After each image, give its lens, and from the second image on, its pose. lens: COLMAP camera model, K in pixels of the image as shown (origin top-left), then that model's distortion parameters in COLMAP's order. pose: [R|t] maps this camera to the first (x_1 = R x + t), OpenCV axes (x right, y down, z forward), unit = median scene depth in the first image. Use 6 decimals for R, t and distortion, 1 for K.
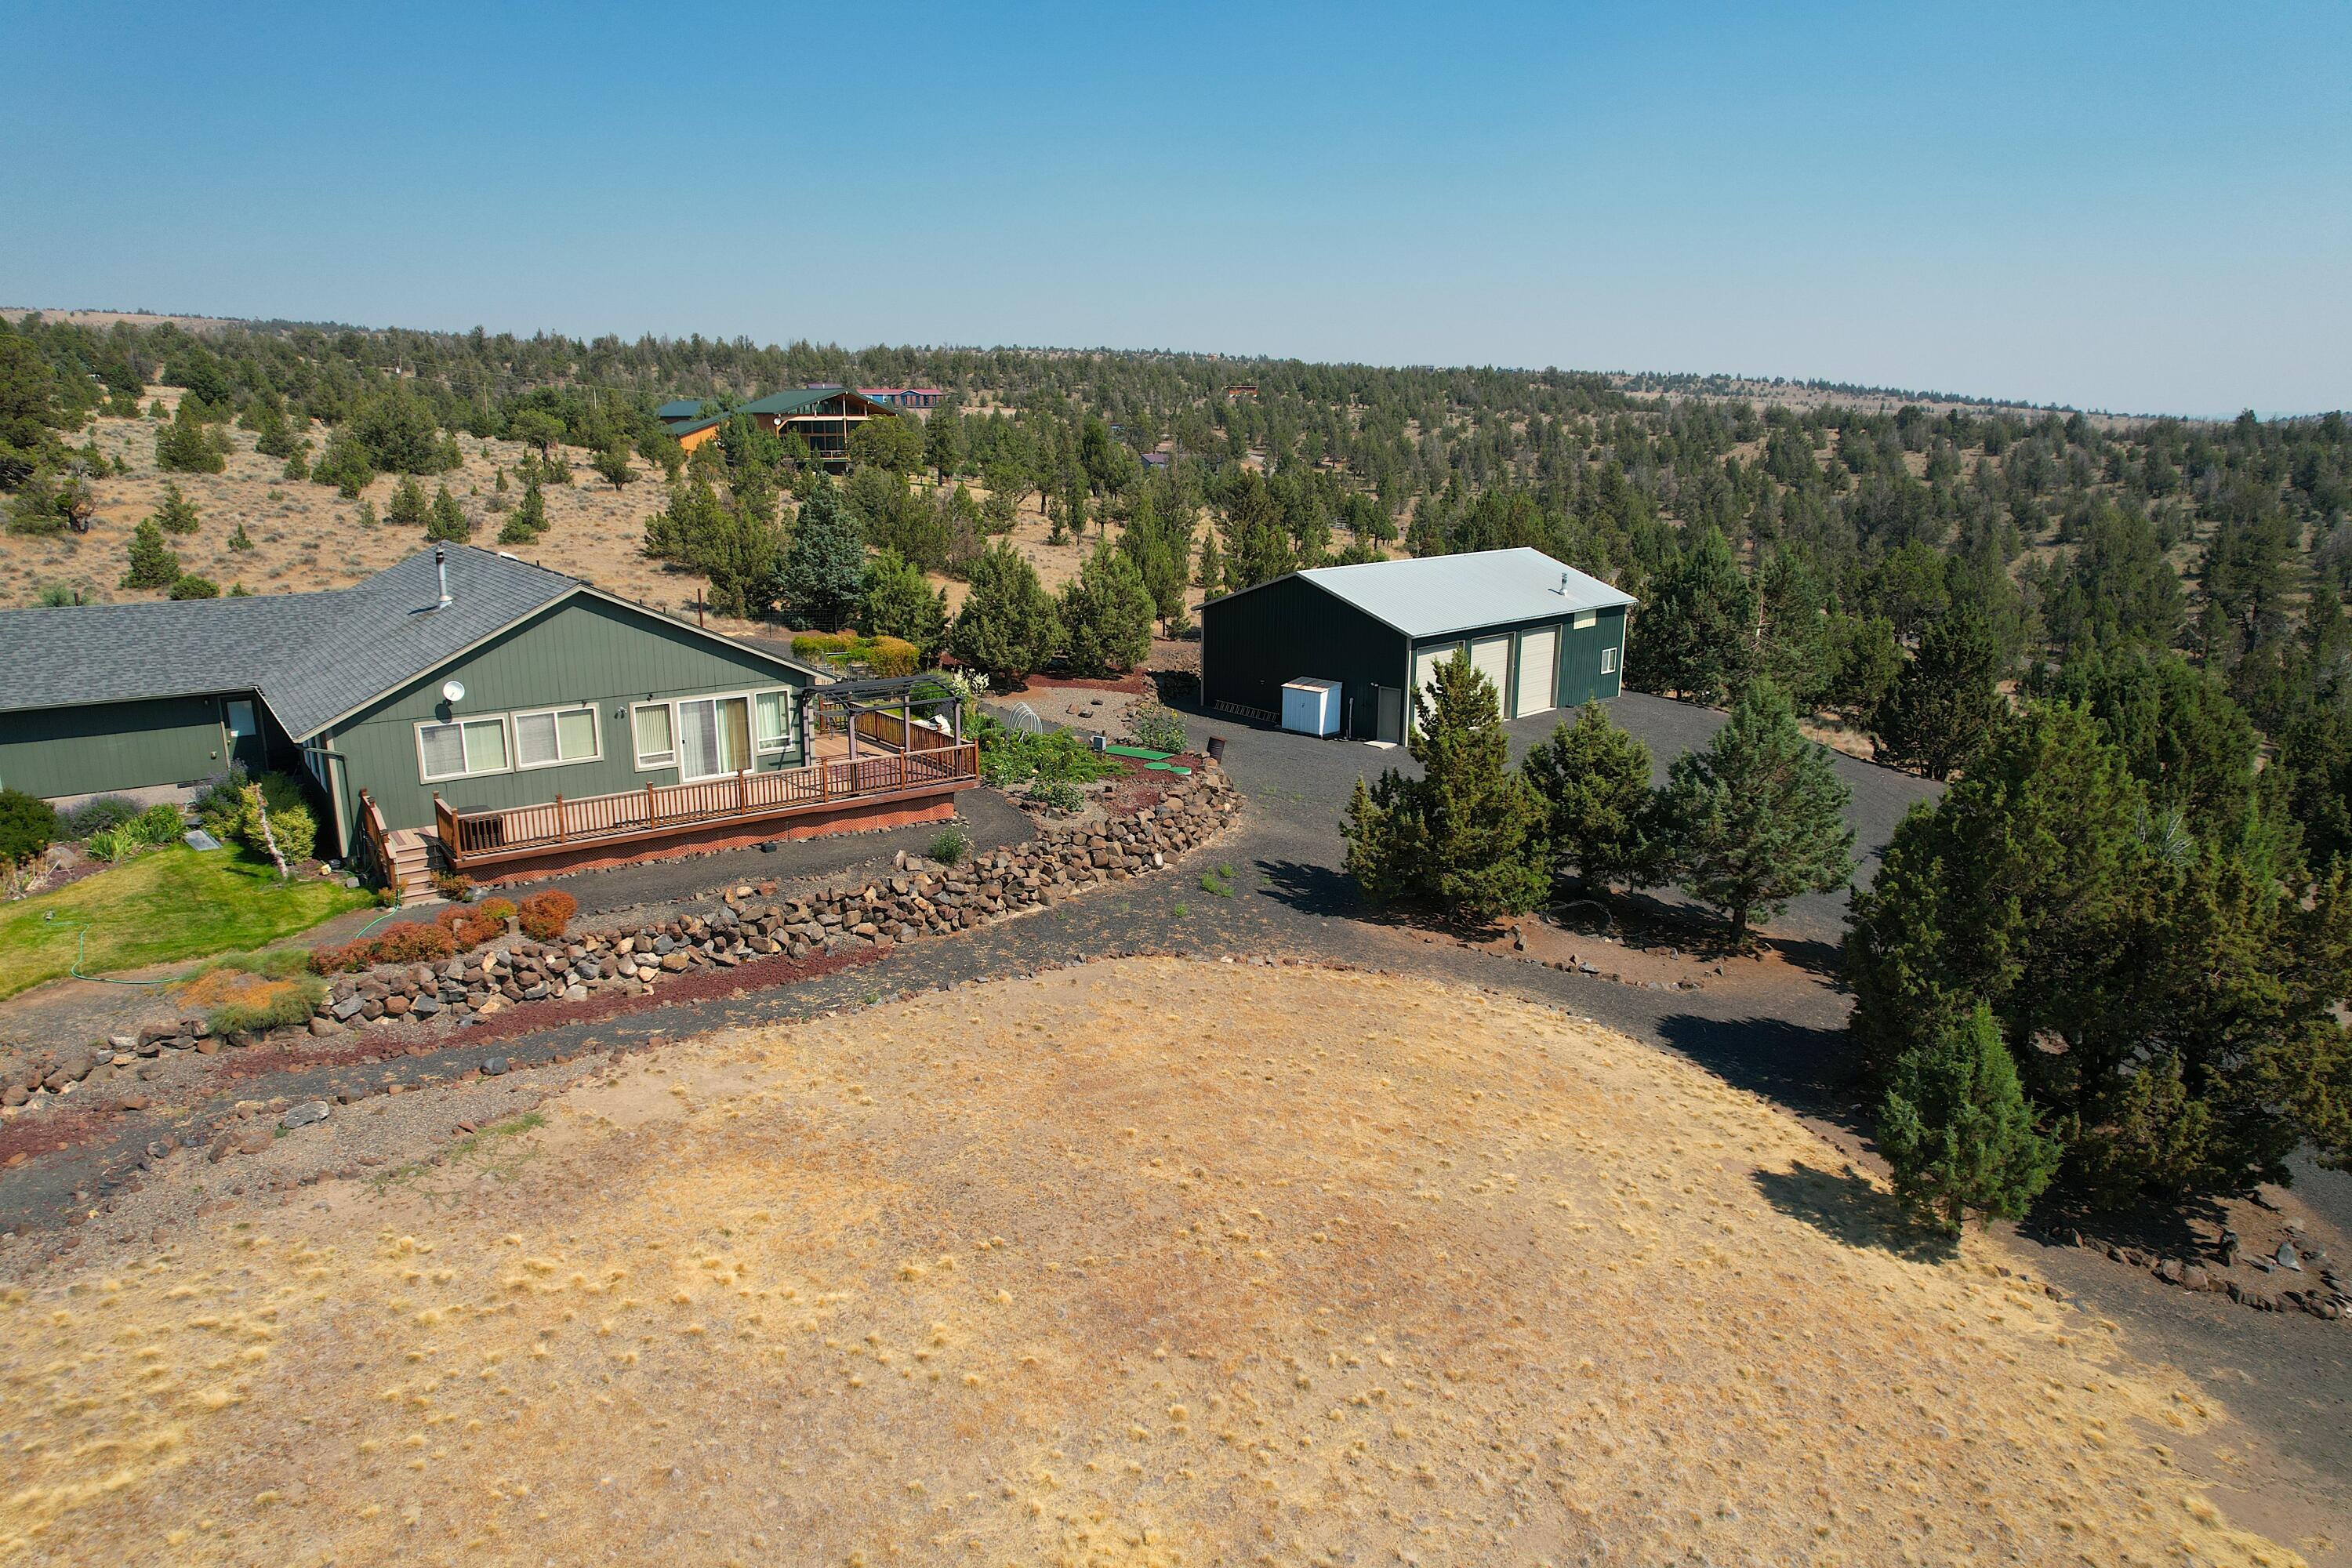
lens RADIAL K [[1501.4, 0, 1176.0], [0, 1501.4, 784.0], [0, 0, 1]] dist [-0.075542, 0.068167]
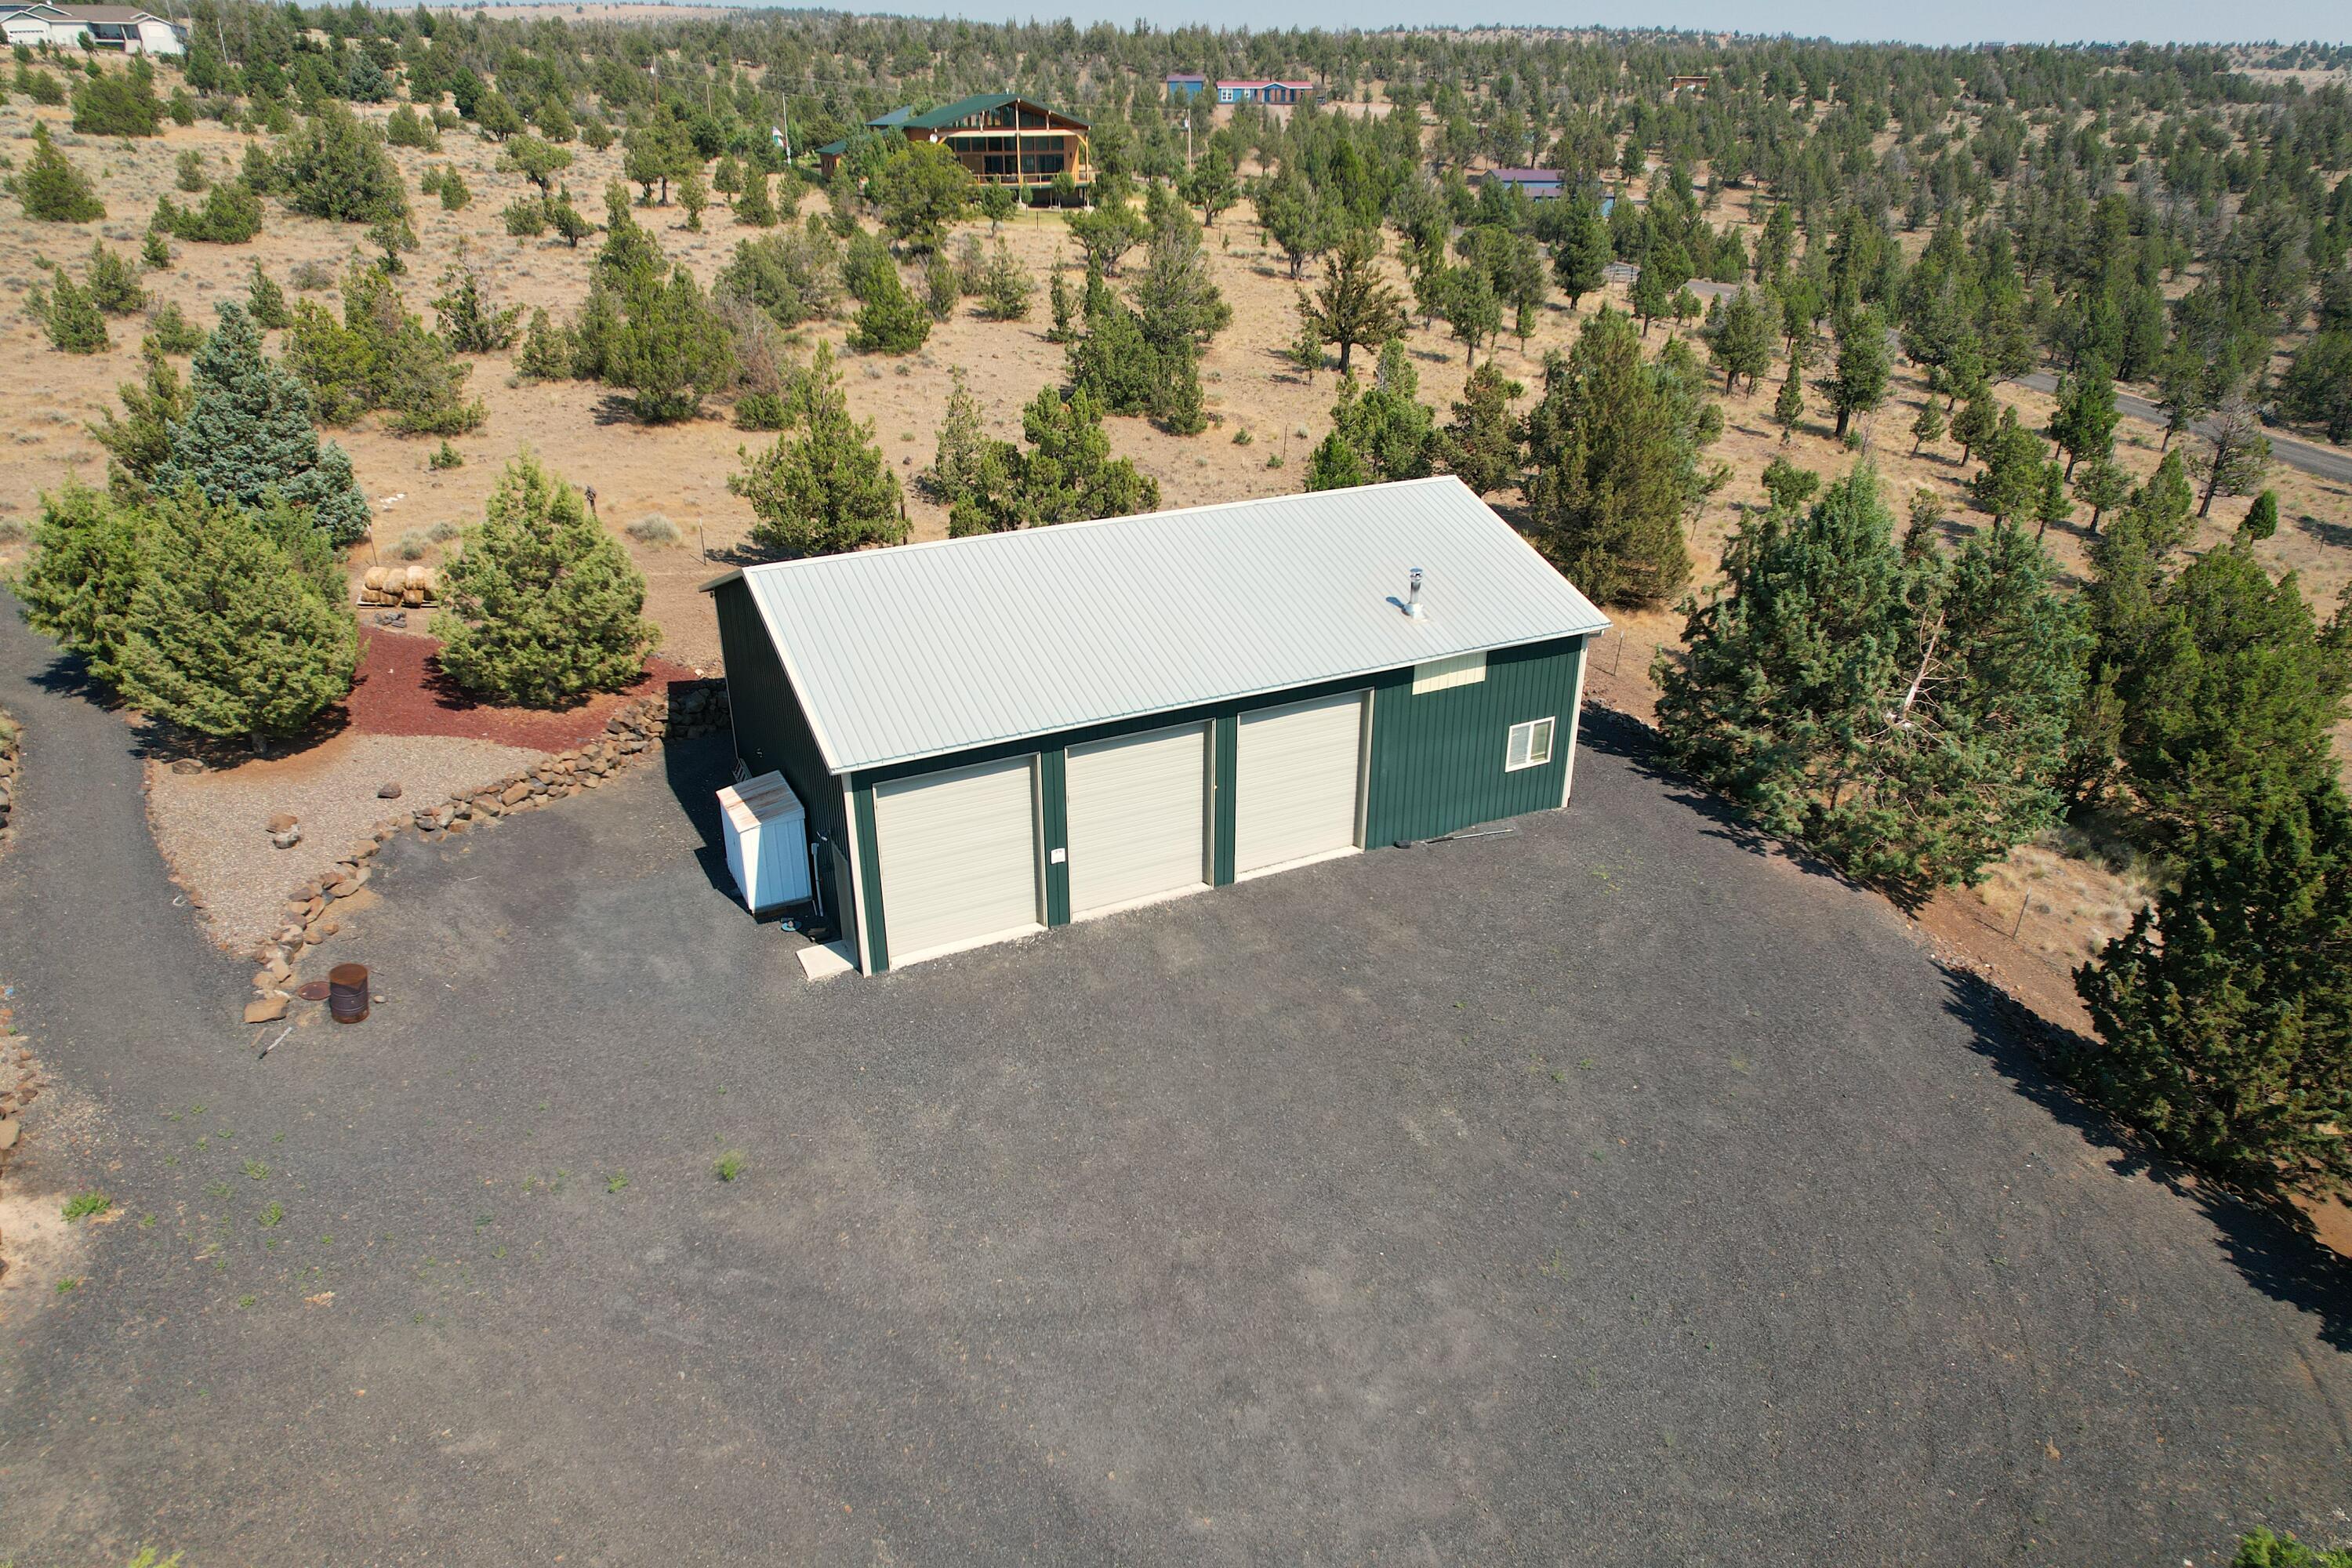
lens RADIAL K [[1495.7, 0, 1172.6], [0, 1495.7, 798.8], [0, 0, 1]] dist [-0.081223, 0.074655]
pose [[0.951412, 0.127166, -0.280434, 0.555858], [-0.069117, 0.975694, 0.207951, -0.276212], [0.300062, -0.178465, 0.937077, 0.887919]]
